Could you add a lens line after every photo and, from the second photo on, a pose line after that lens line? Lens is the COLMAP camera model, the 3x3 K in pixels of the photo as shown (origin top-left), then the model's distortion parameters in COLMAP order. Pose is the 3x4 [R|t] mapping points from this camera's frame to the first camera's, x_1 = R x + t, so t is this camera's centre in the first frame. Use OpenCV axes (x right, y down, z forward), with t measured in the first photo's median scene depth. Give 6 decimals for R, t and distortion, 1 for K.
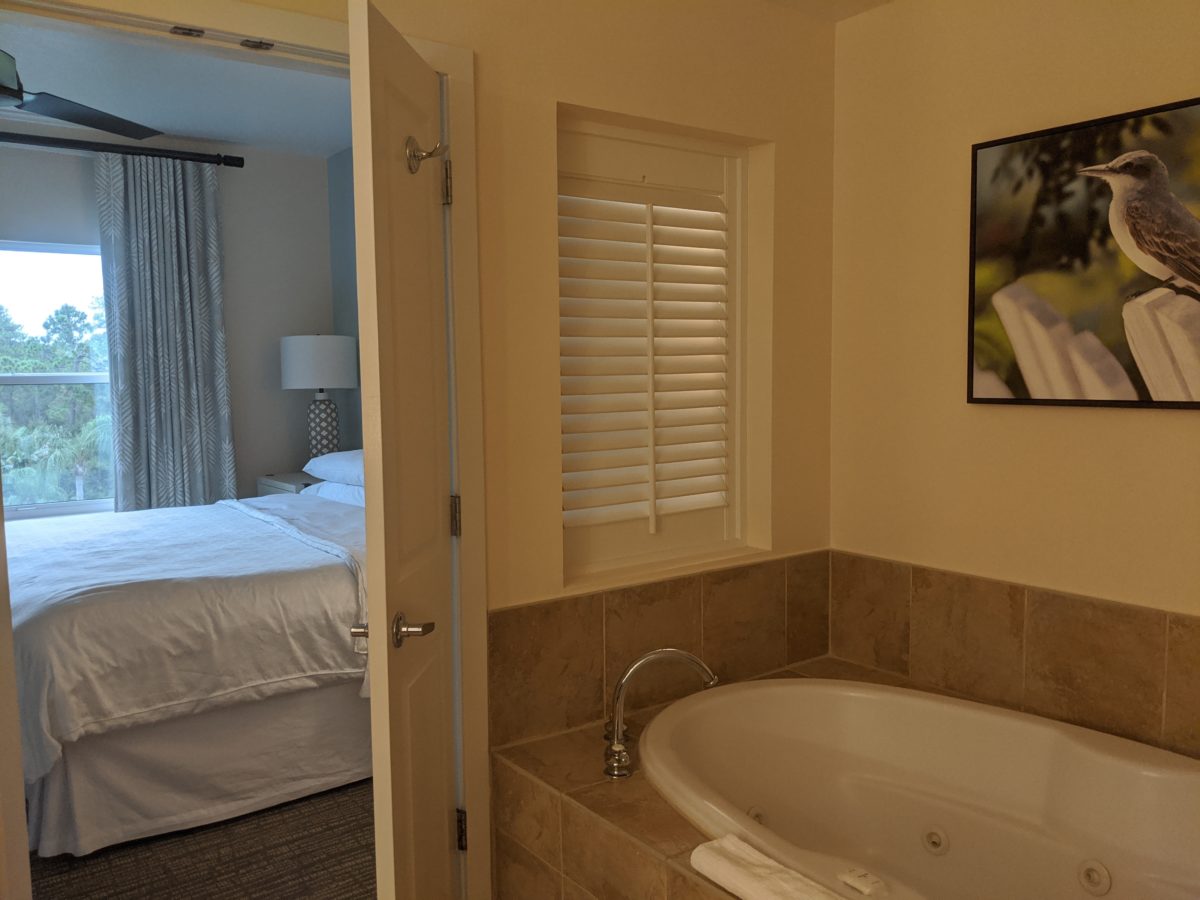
lens RADIAL K [[959.7, 0, 631.4], [0, 959.7, 456.3], [0, 0, 1]] dist [0.009921, -0.077949]
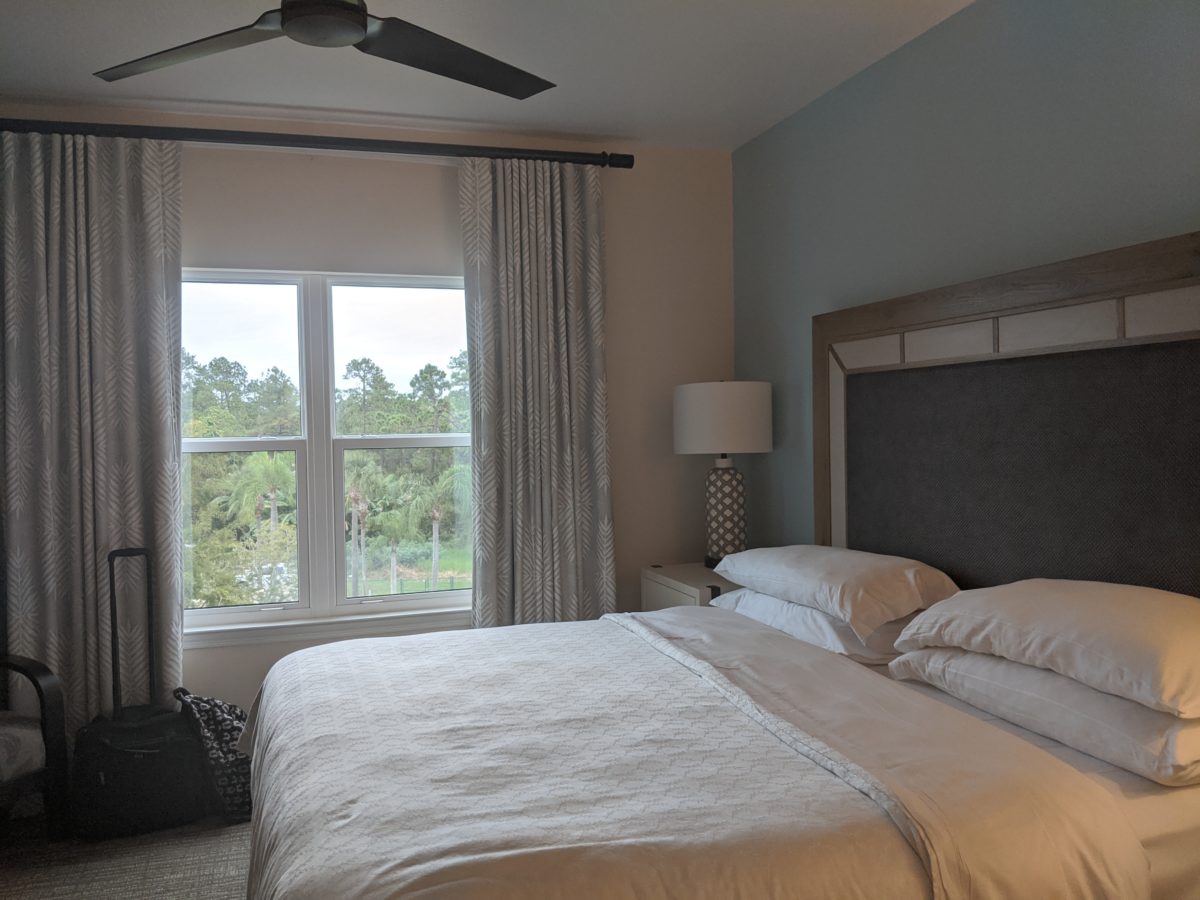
lens RADIAL K [[971.2, 0, 600.0], [0, 971.2, 450.0], [0, 0, 1]] dist [0.087706, -0.171546]
pose [[0.936308, -0.000102, -0.351179, -0.156854], [-0.020444, 0.998288, -0.054796, -0.031202], [0.350583, 0.058486, 0.934704, 0.273229]]
